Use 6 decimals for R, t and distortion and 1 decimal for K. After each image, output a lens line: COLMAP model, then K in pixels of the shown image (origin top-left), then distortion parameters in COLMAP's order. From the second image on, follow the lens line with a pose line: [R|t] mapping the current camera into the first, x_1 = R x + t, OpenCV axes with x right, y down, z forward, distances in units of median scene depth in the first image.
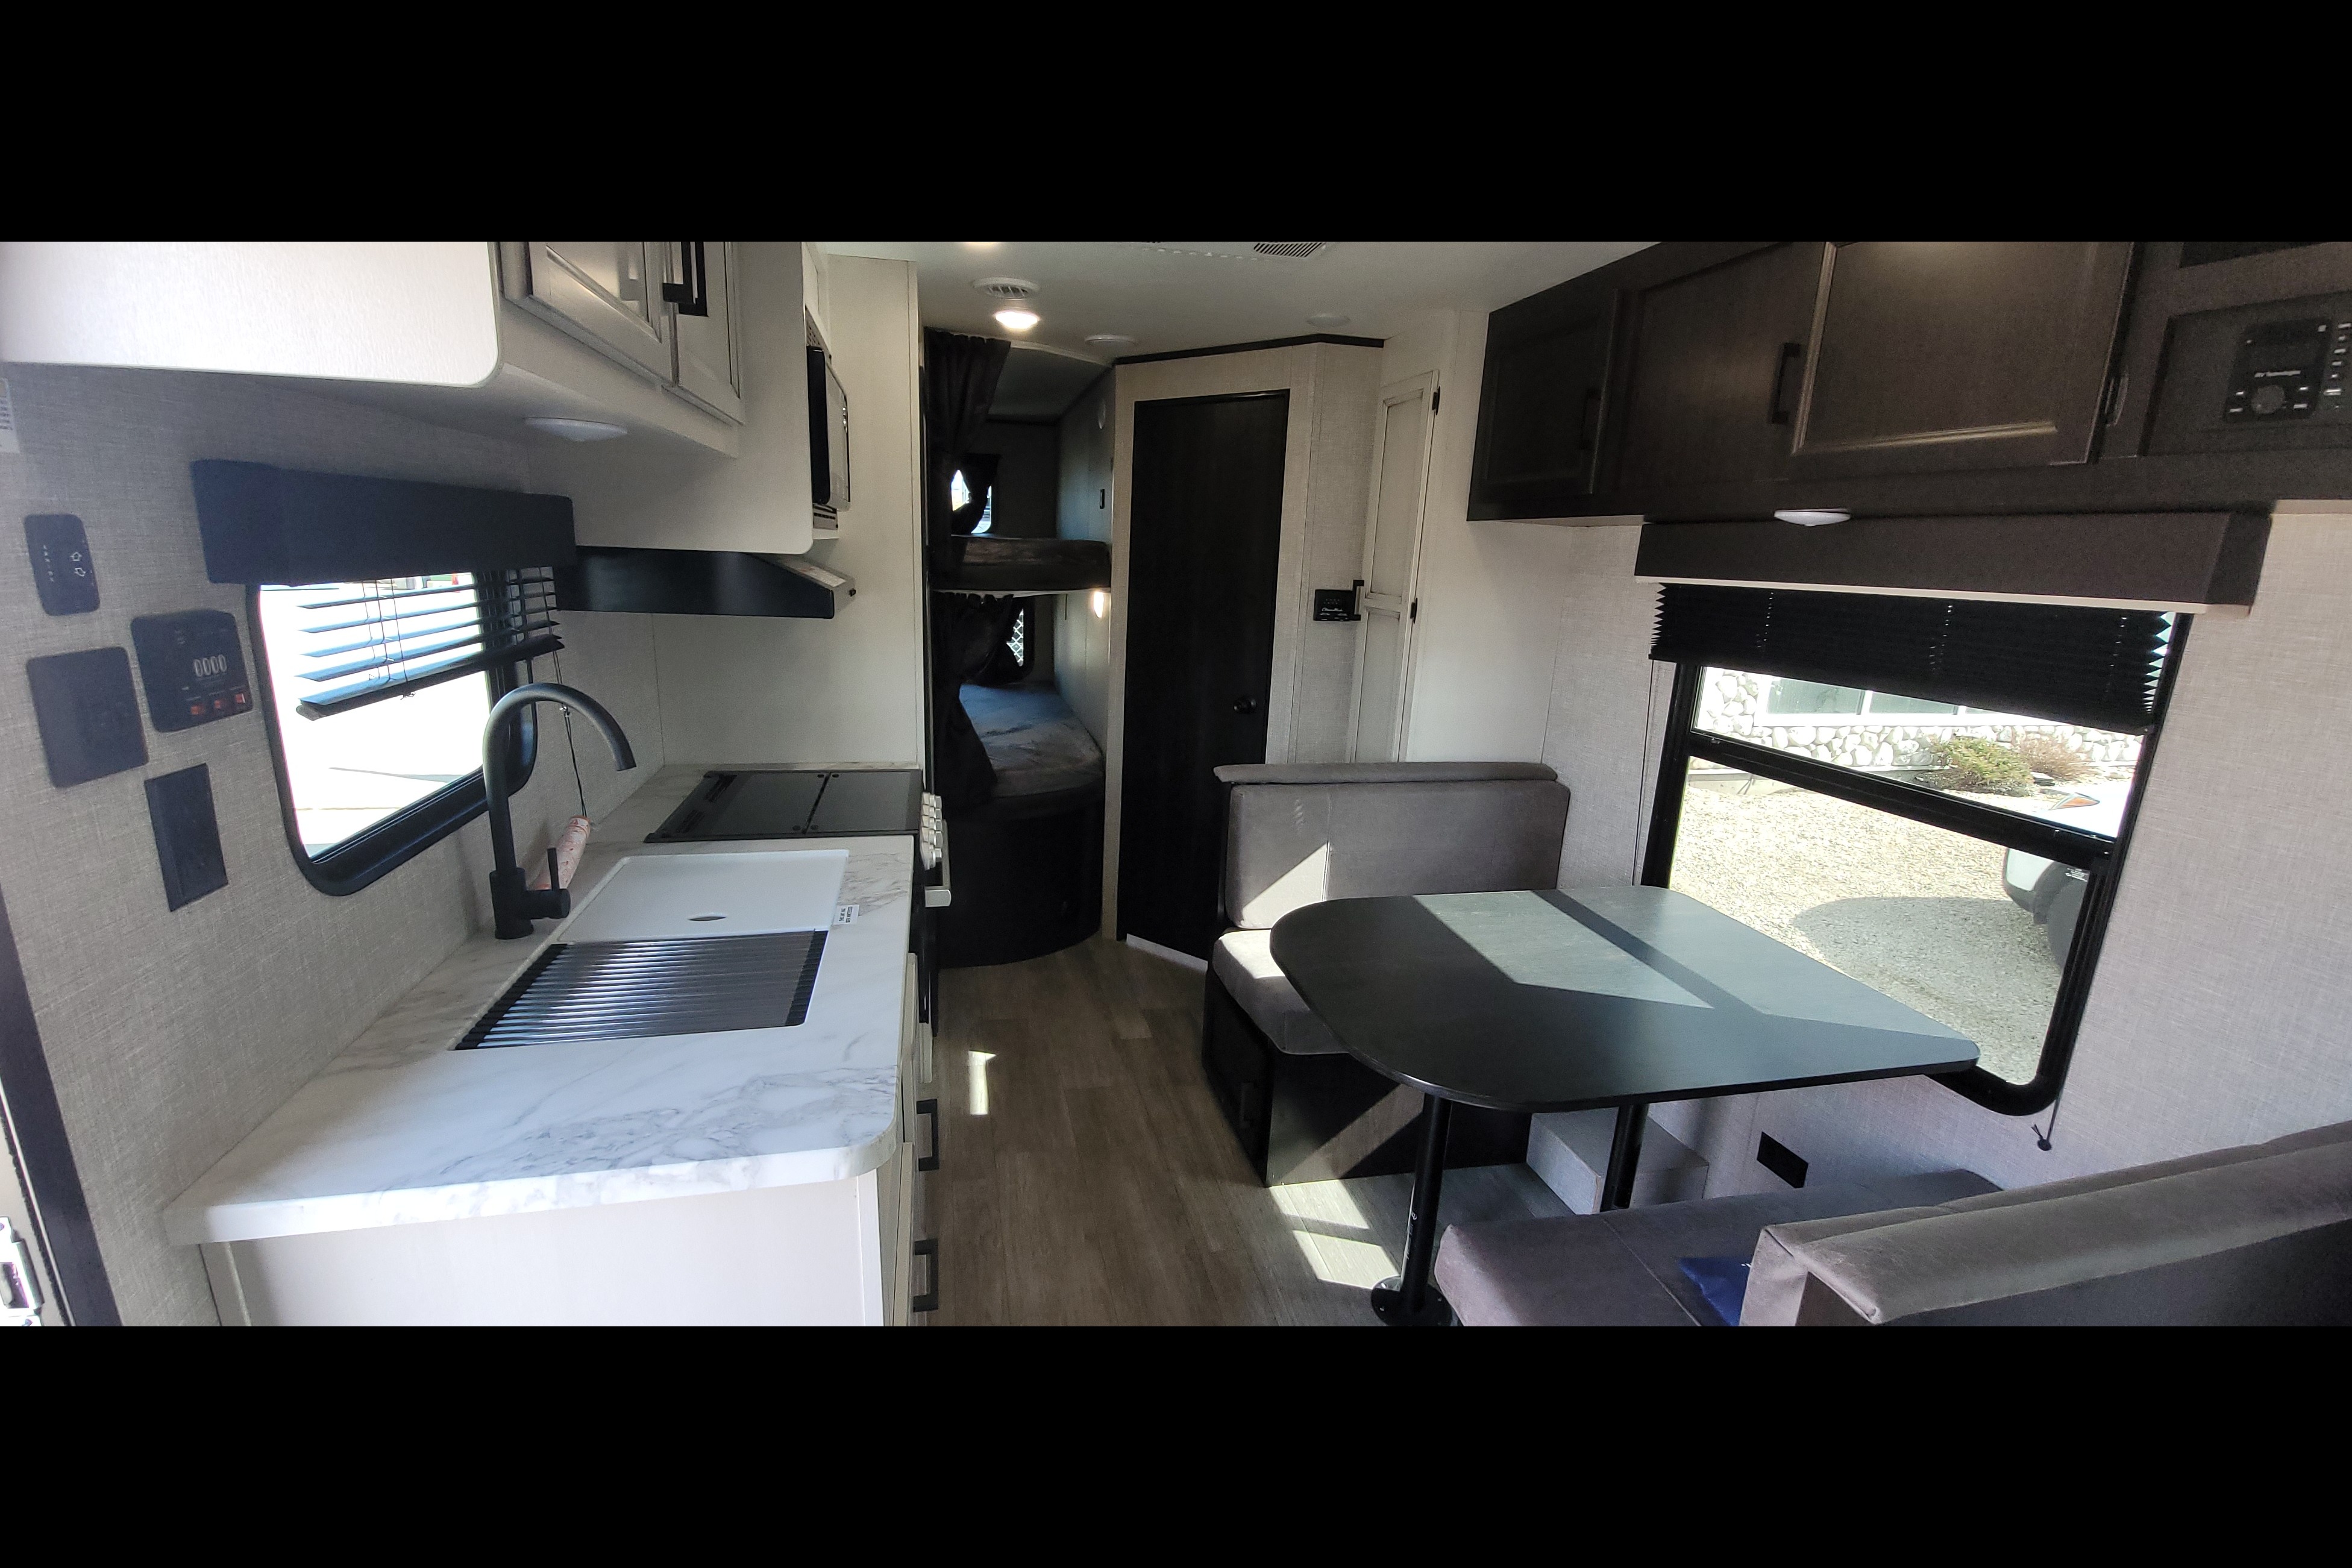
lens RADIAL K [[969.9, 0, 1165.5], [0, 969.9, 808.5], [0, 0, 1]] dist [-0.009160, -0.005221]
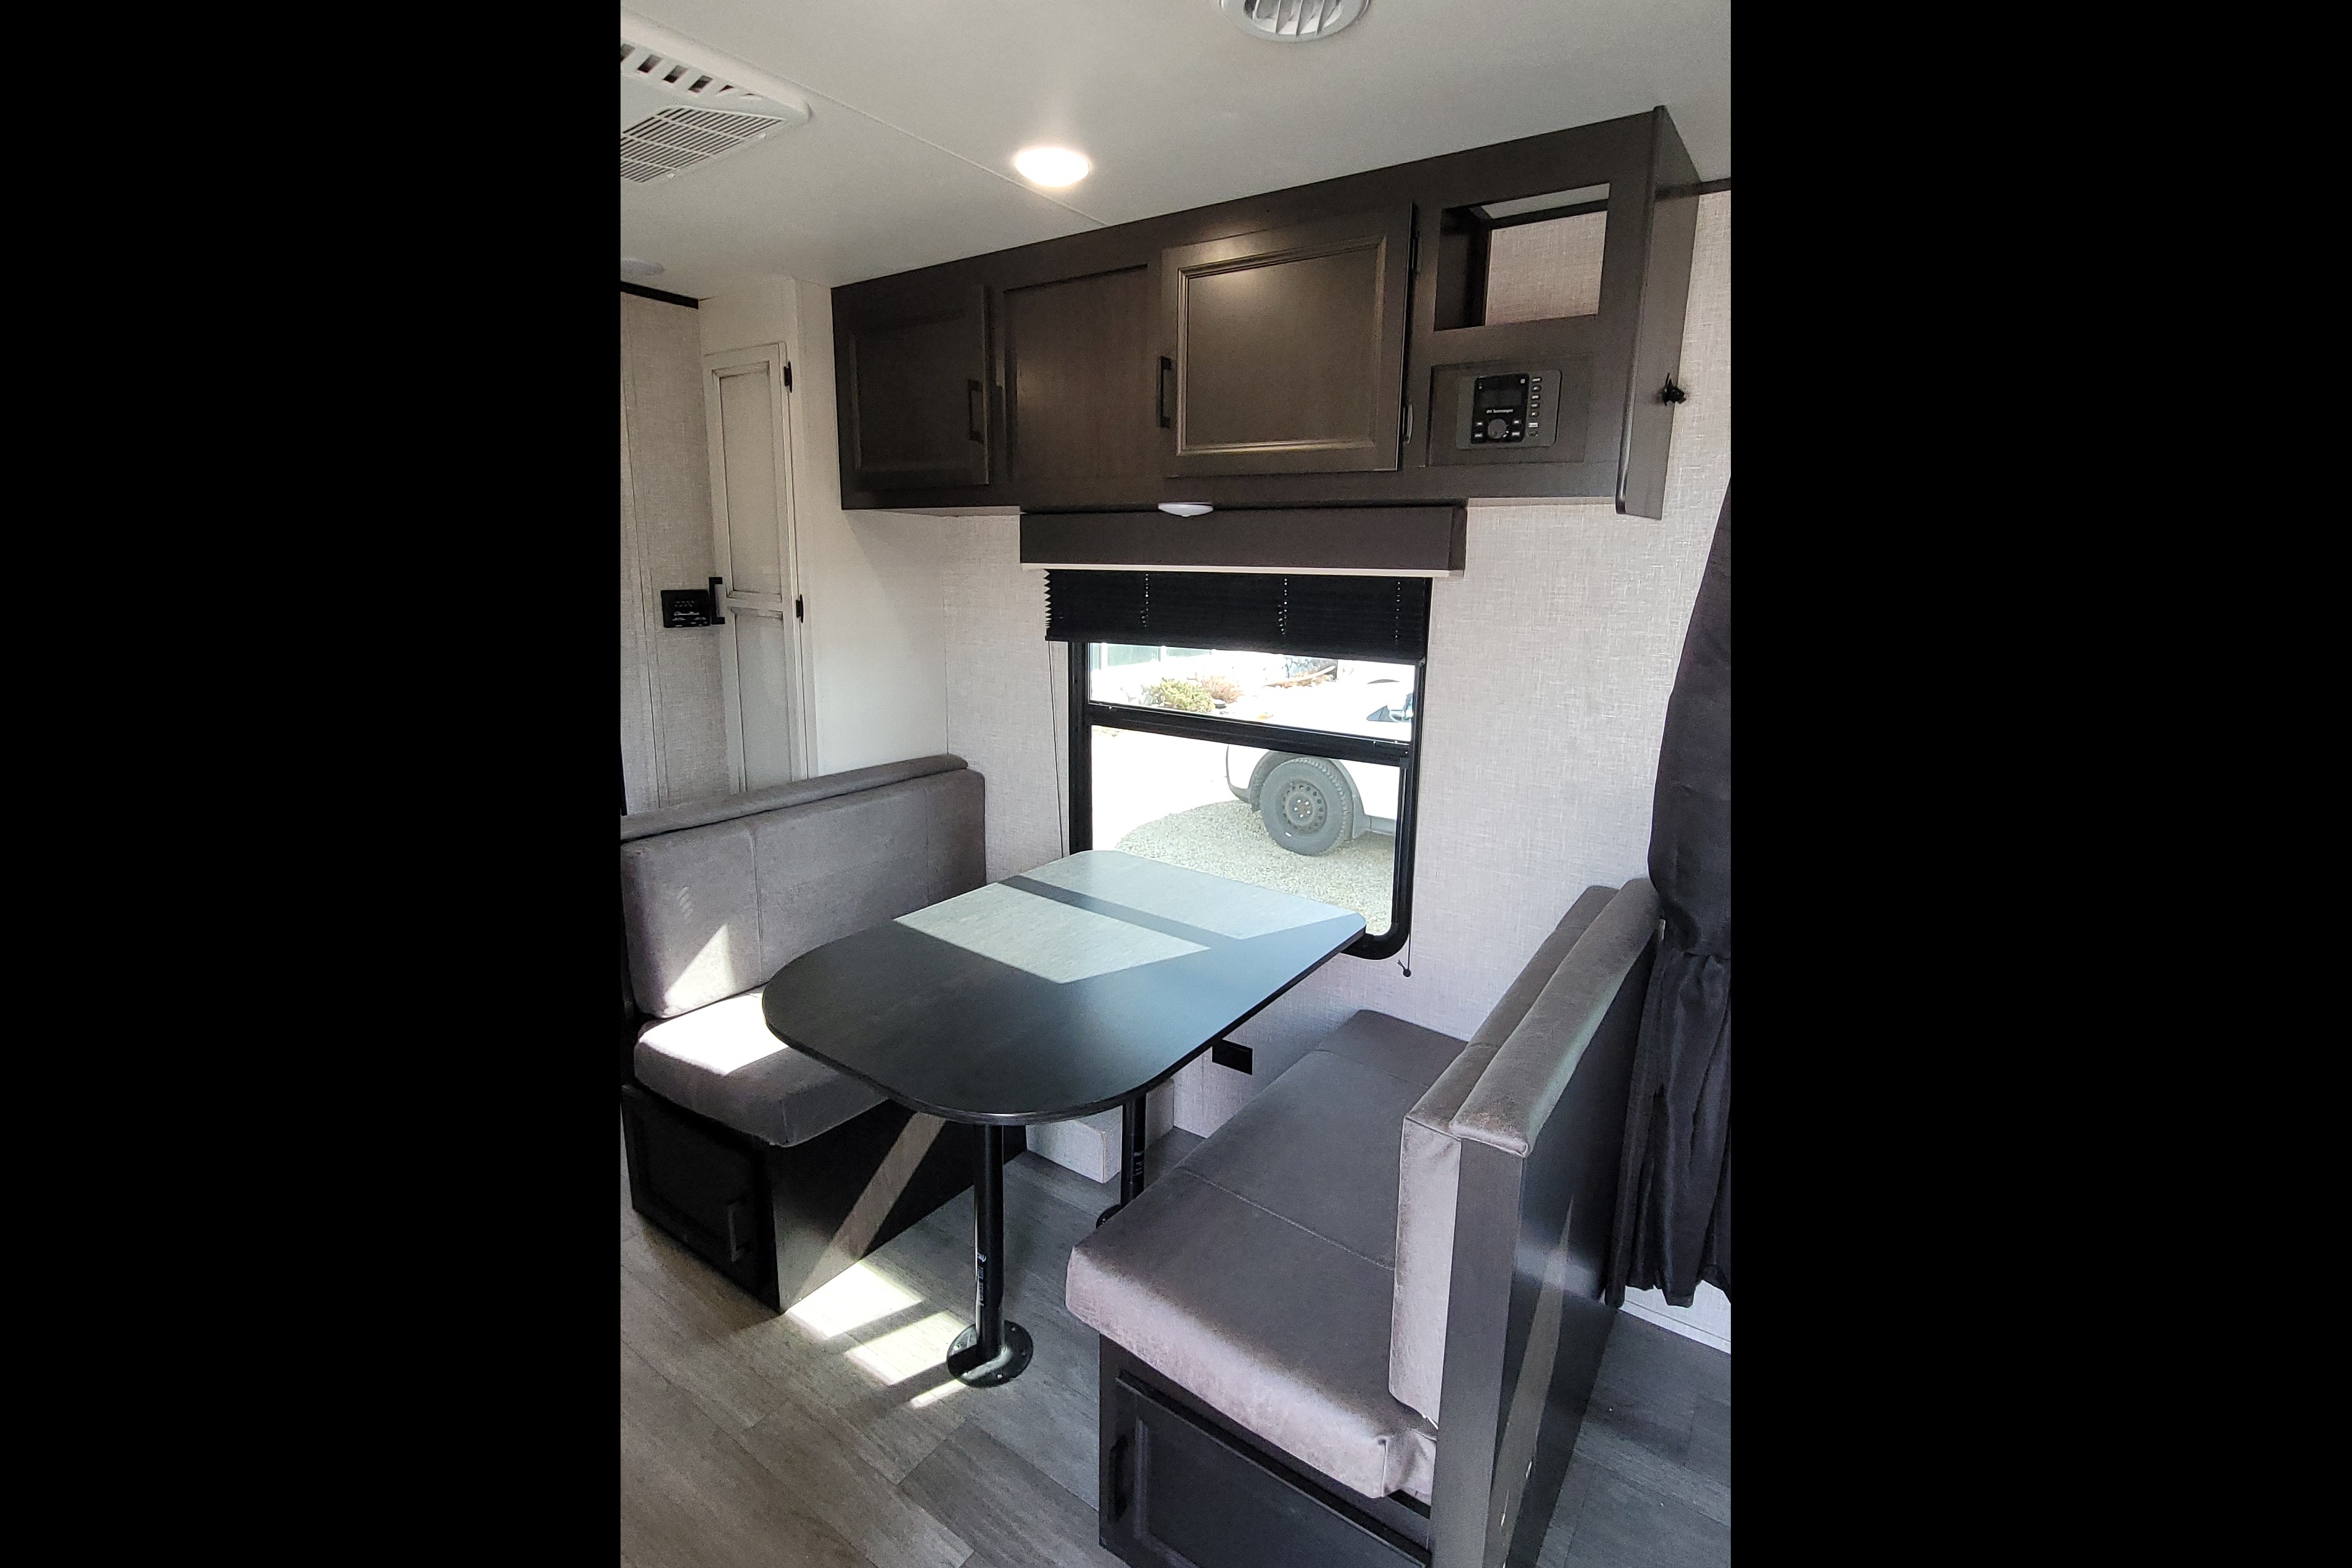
lens RADIAL K [[969.9, 0, 1186.0], [0, 969.9, 770.3], [0, 0, 1]] dist [-0.009160, -0.005221]
pose [[0.716917, -0.169381, 0.676269, -0.124074], [0.187962, 0.981077, 0.046465, -0.034420], [-0.671342, 0.093802, 0.735188, 0.124508]]
